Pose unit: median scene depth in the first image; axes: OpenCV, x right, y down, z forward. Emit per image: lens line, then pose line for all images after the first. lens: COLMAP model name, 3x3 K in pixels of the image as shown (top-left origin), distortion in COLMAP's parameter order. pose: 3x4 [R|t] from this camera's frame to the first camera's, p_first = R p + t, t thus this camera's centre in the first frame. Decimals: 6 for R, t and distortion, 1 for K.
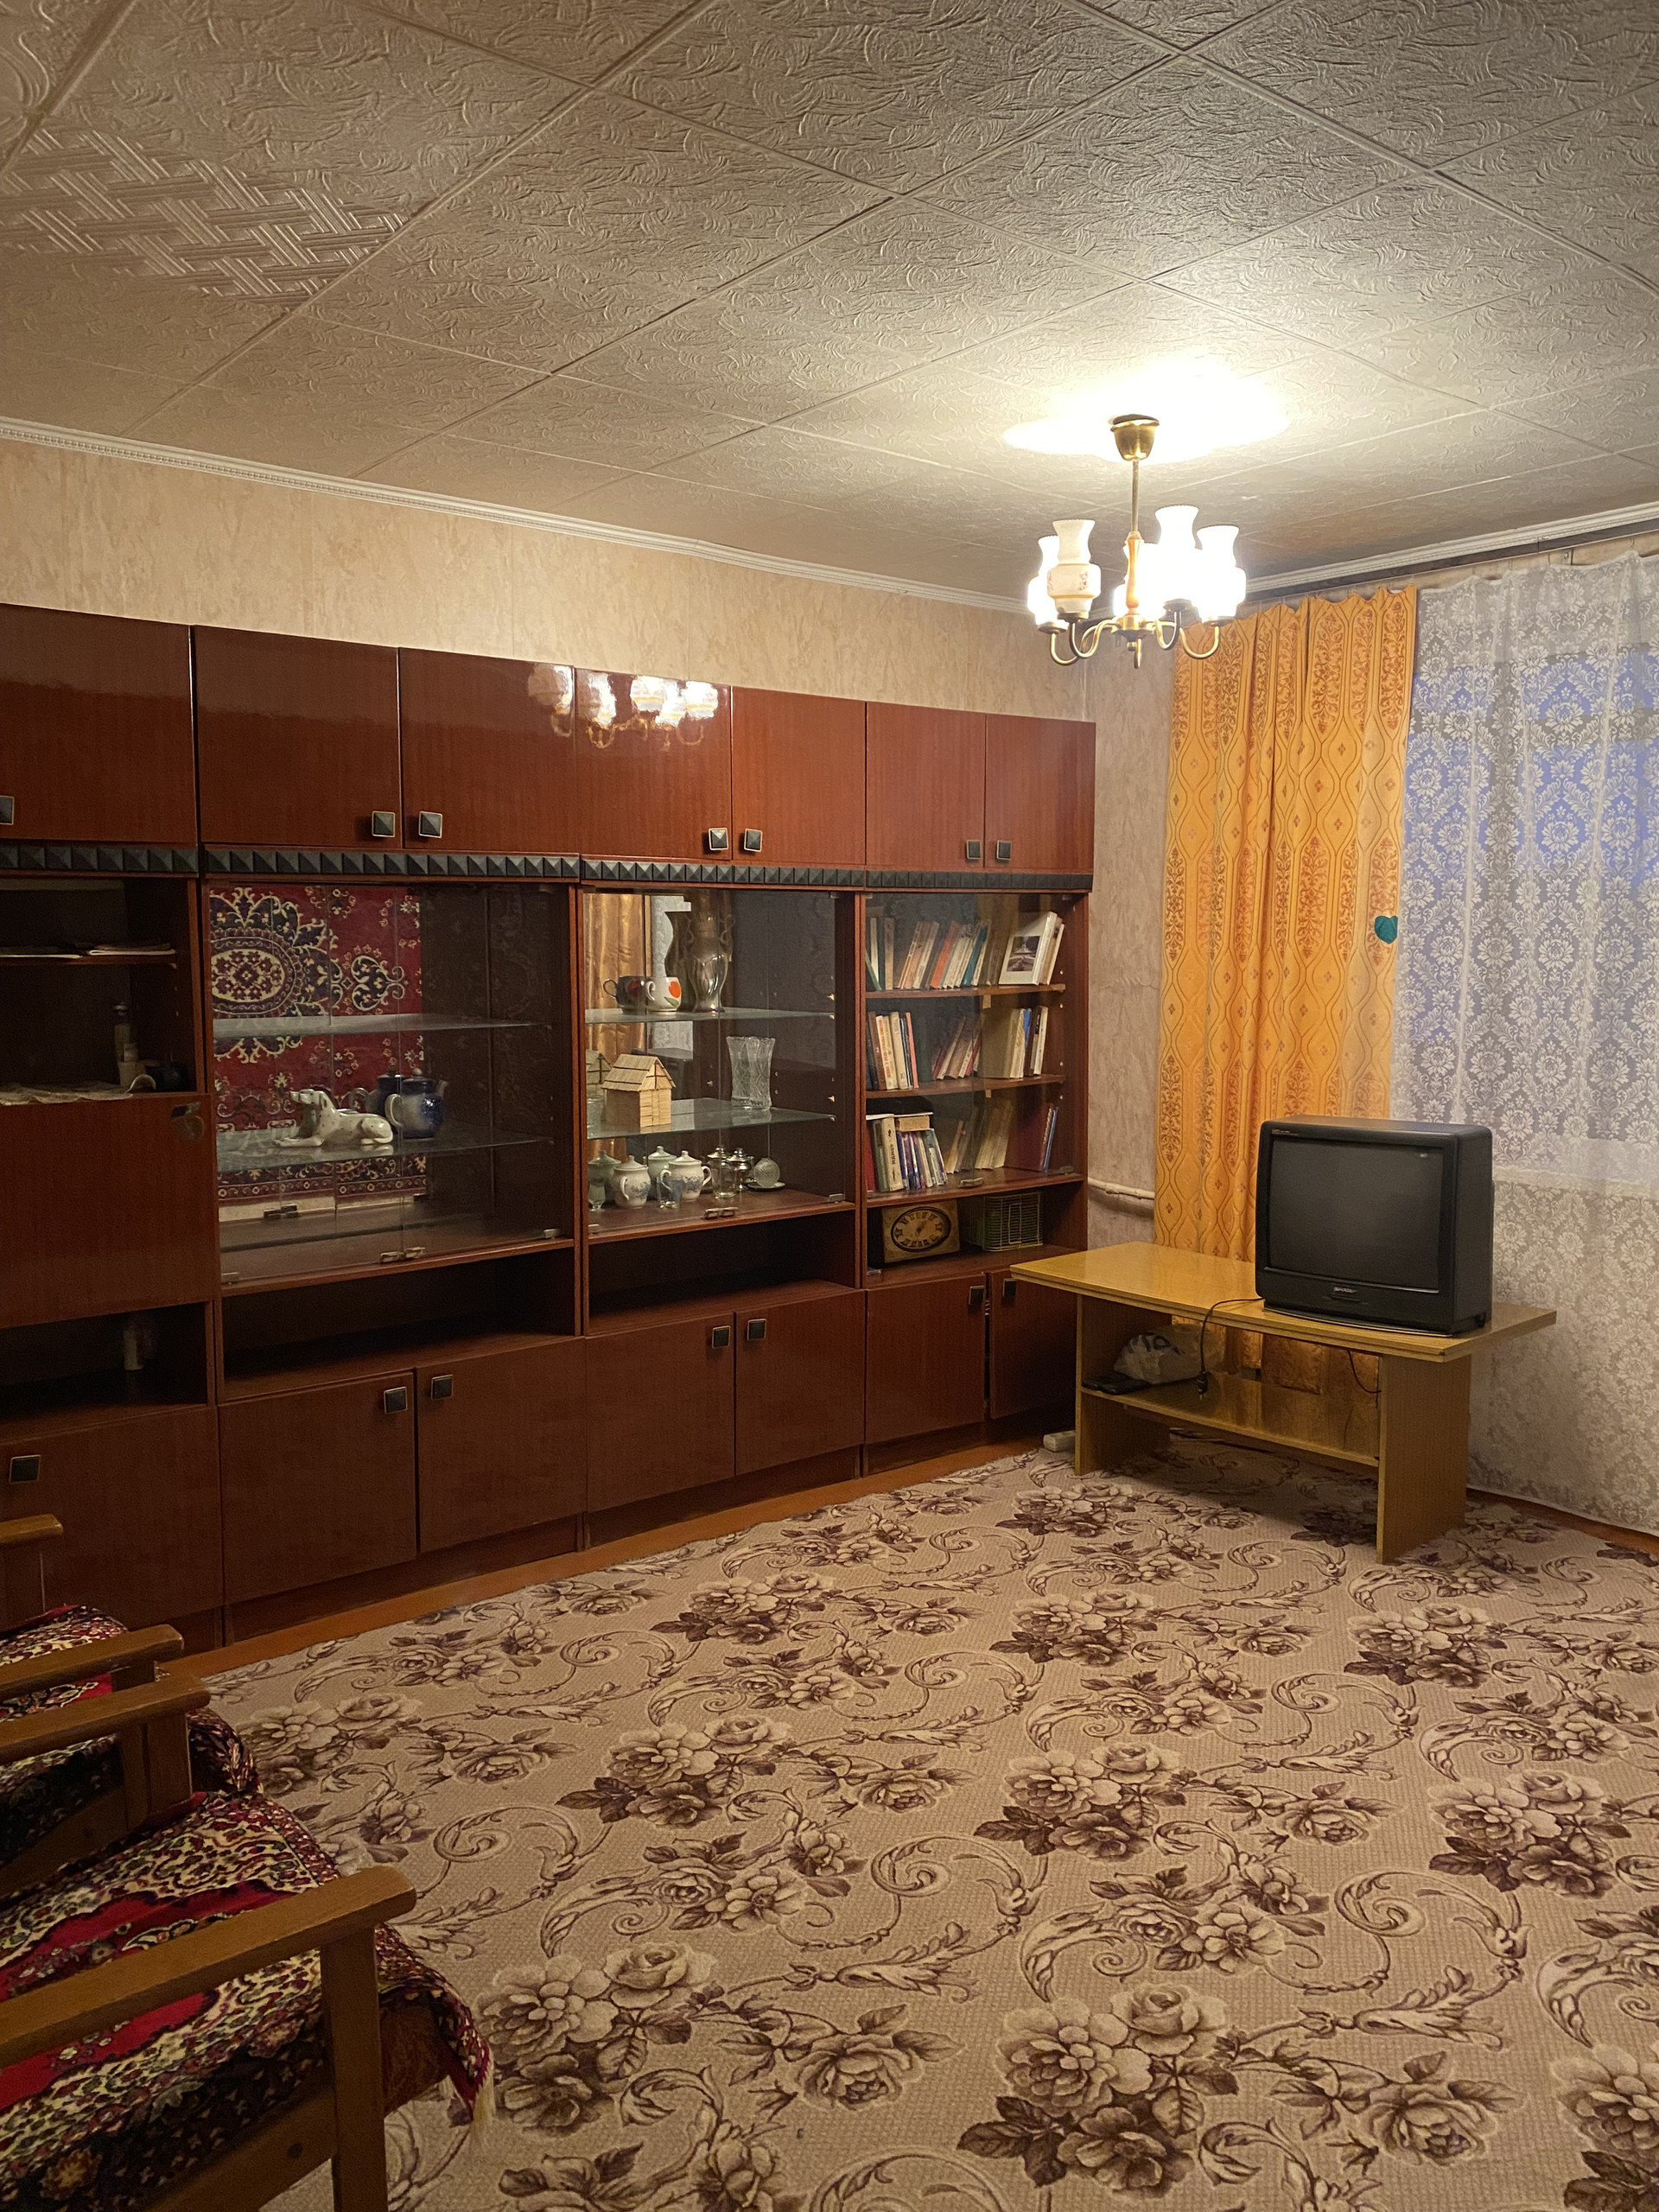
lens RADIAL K [[1703.4, 0, 829.3], [0, 1703.4, 1108.6], [0, 0, 1]] dist [0.015902, 0.007154]
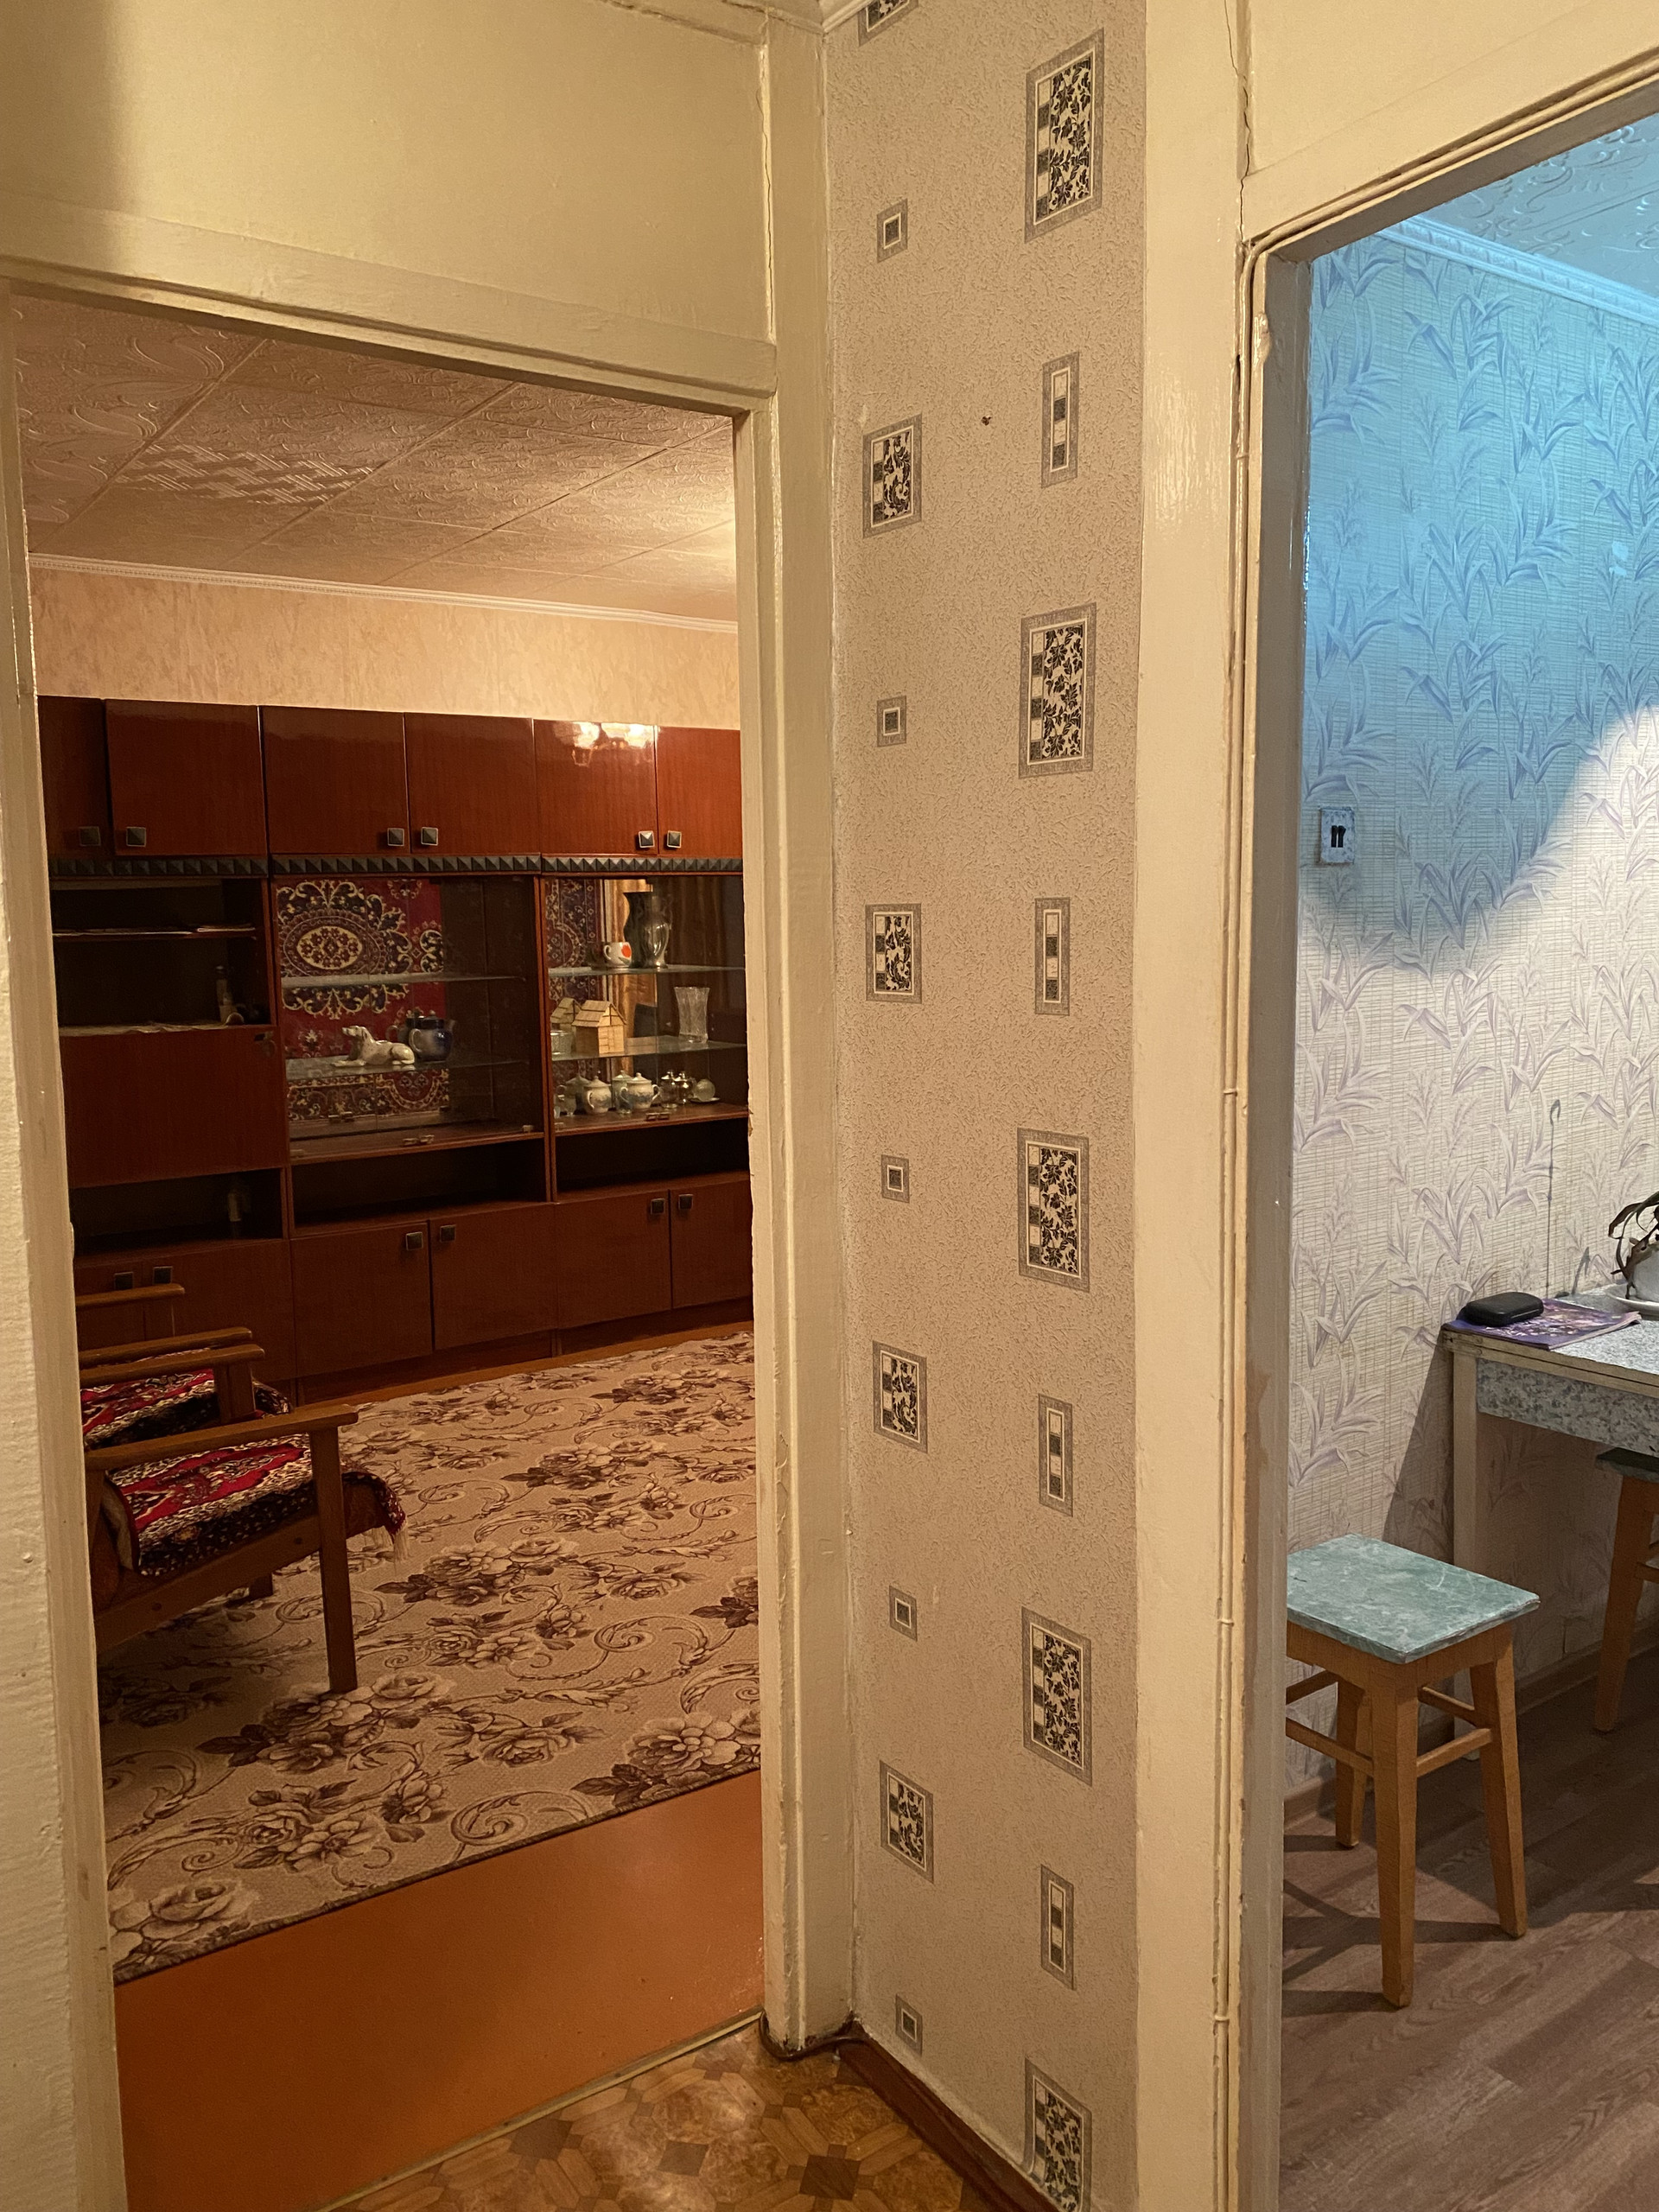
lens RADIAL K [[1703.4, 0, 823.6], [0, 1703.4, 1121.9], [0, 0, 1]] dist [0.015902, 0.007154]
pose [[0.997287, -0.008841, -0.073078, 0.207882], [0.010713, 0.999623, 0.025267, 0.041883], [0.072827, -0.025981, 0.997006, -0.425653]]
